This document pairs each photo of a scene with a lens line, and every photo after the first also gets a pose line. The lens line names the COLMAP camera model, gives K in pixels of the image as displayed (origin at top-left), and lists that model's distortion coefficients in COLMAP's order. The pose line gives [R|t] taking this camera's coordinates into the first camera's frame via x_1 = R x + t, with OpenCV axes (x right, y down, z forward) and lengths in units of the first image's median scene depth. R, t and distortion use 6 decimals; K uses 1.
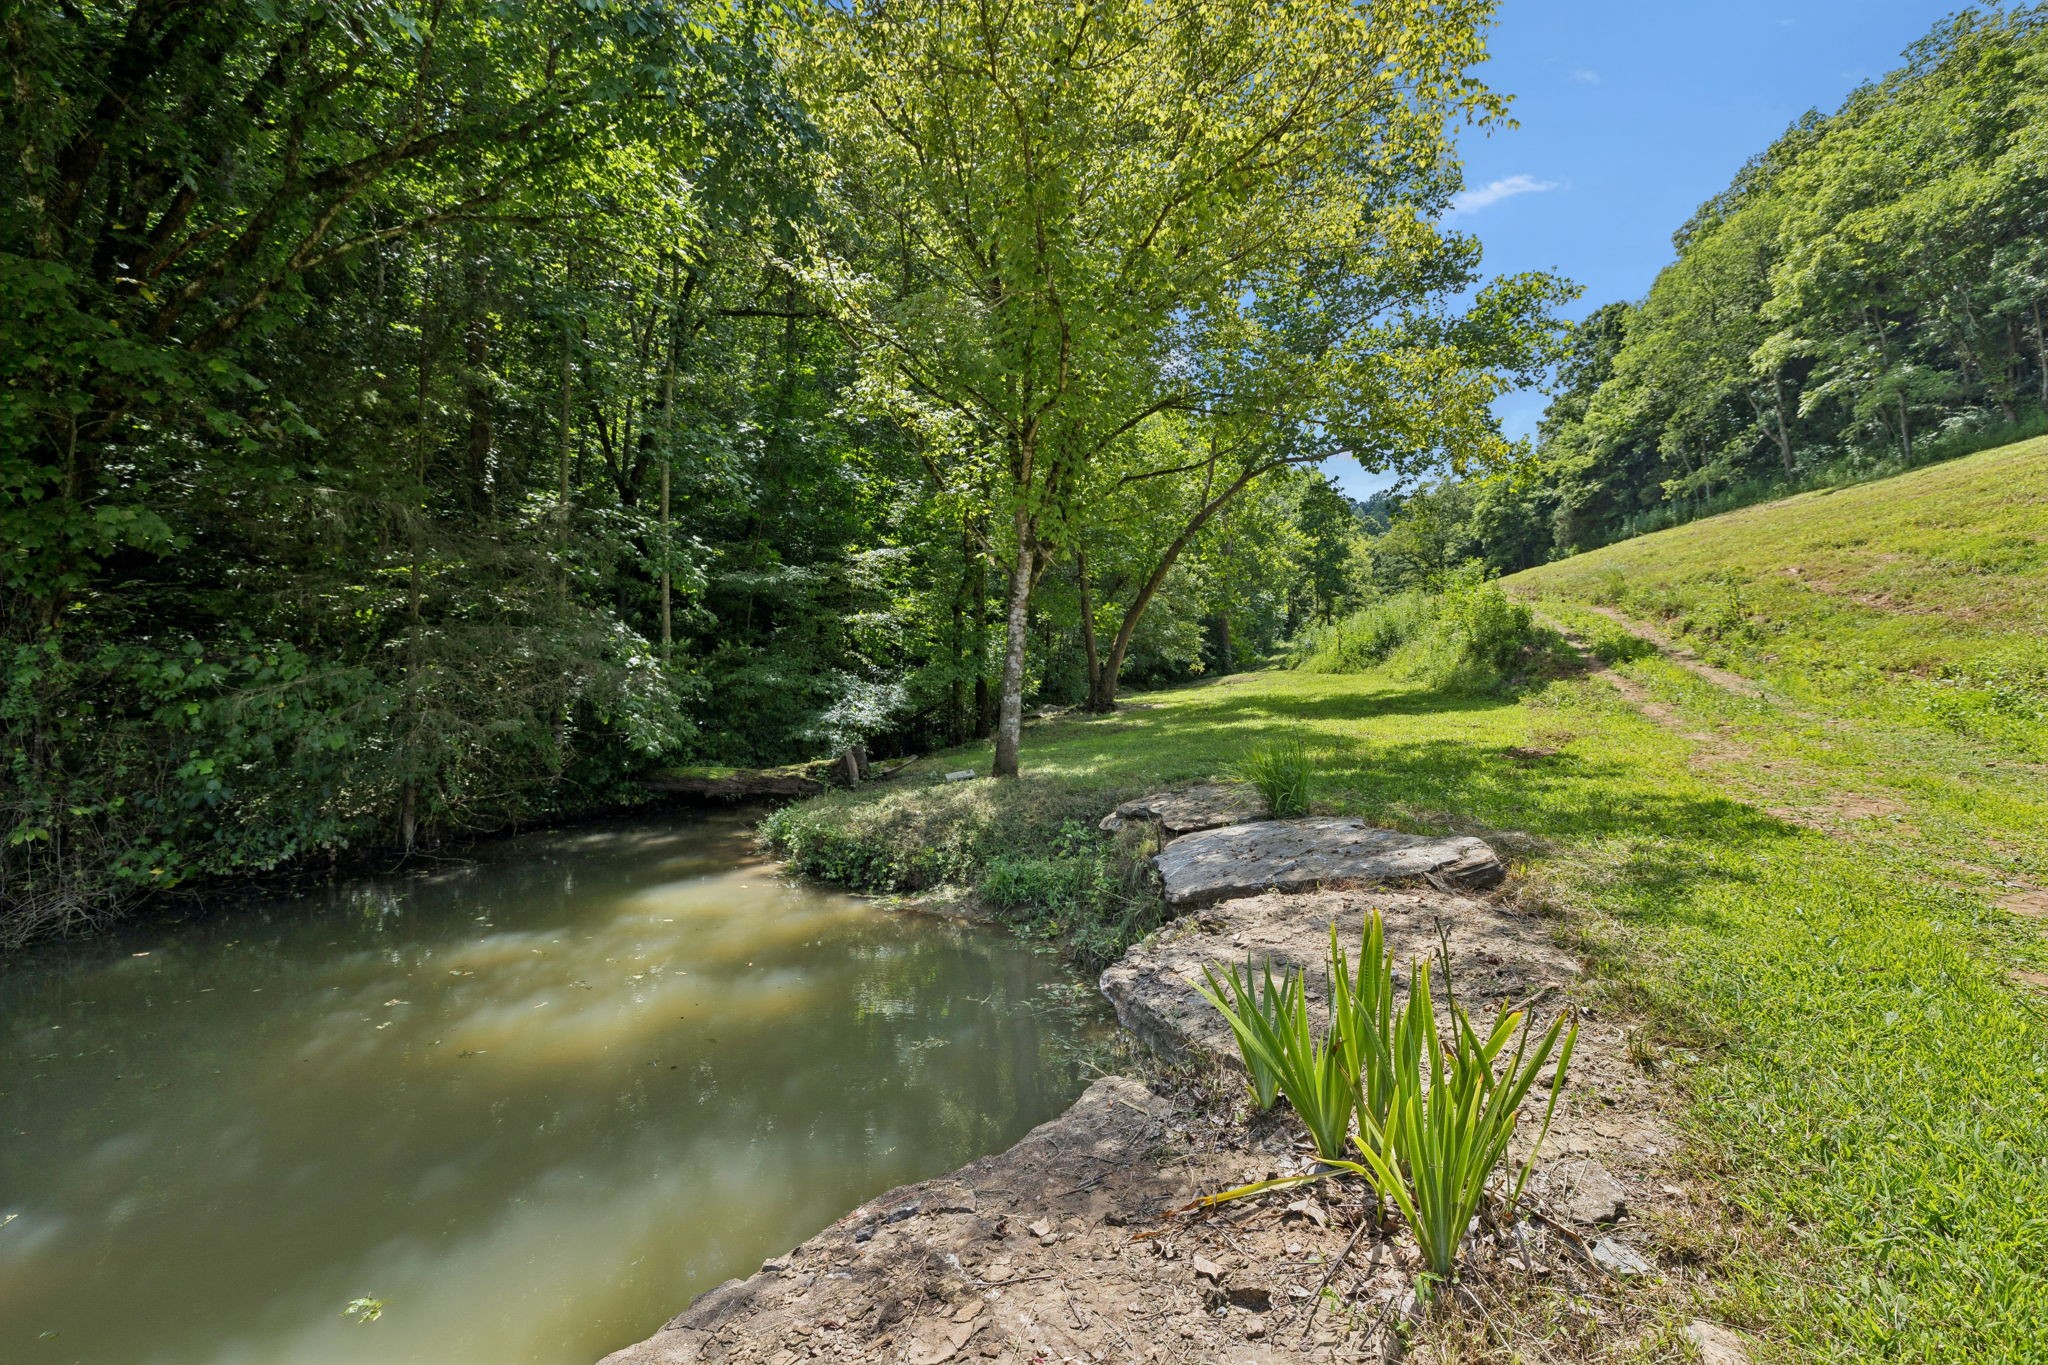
lens RADIAL K [[858.1, 0, 1024.0], [0, 858.1, 682.5], [0, 0, 1]] dist [0.000409, 0.000202]
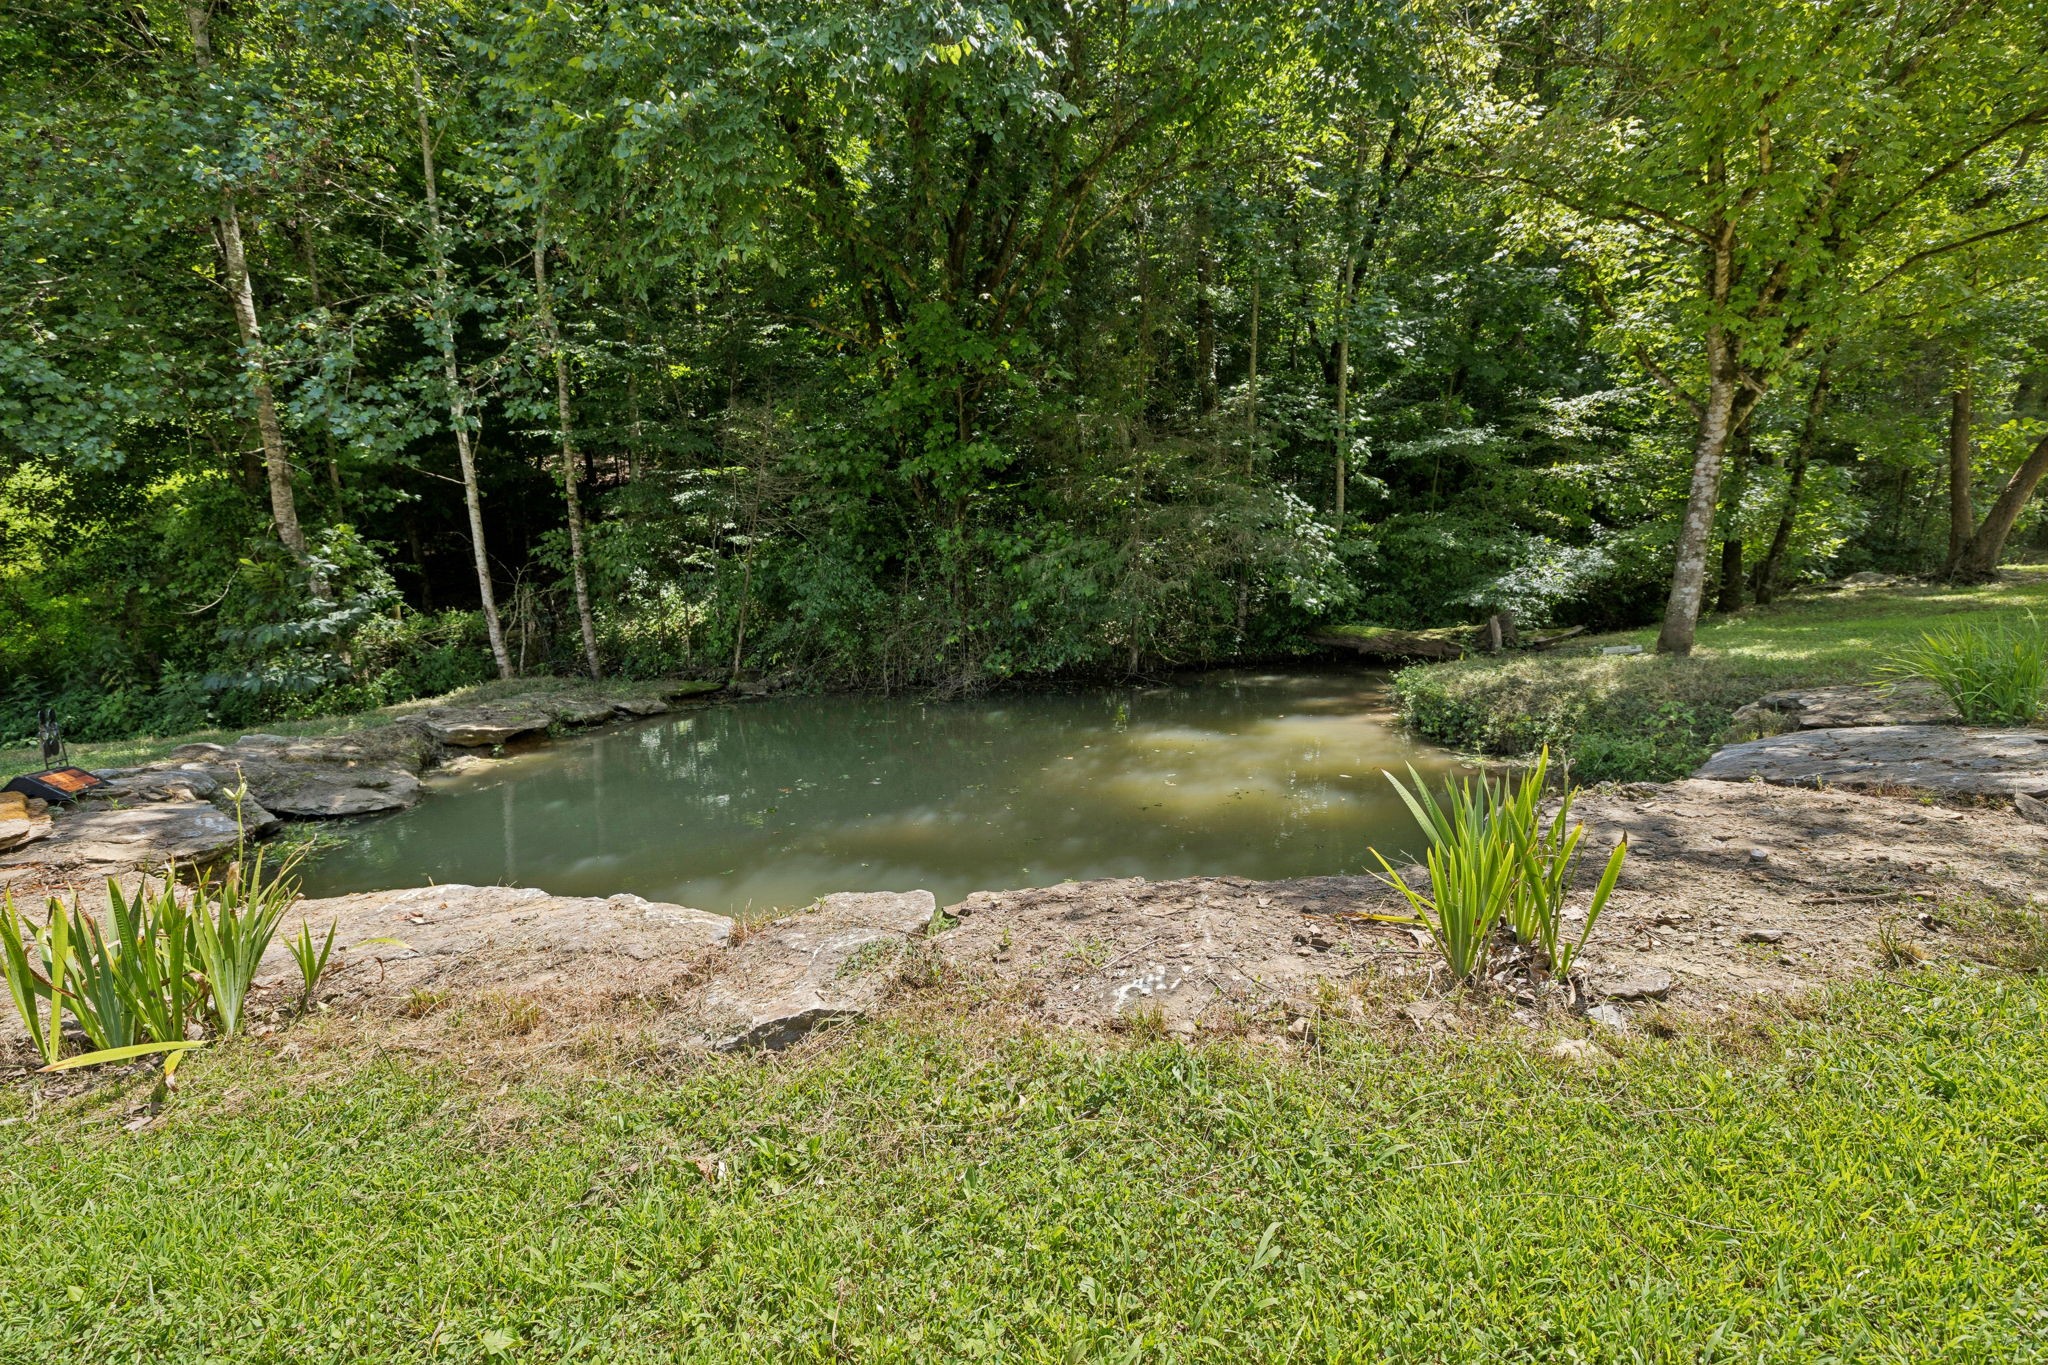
lens RADIAL K [[858.1, 0, 1024.0], [0, 858.1, 682.5], [0, 0, 1]] dist [0.000409, 0.000202]
pose [[0.687189, 0.104298, -0.718953, 0.164371], [0.011030, 0.988029, 0.153876, -0.003687], [0.726395, -0.113672, 0.677812, -0.074646]]
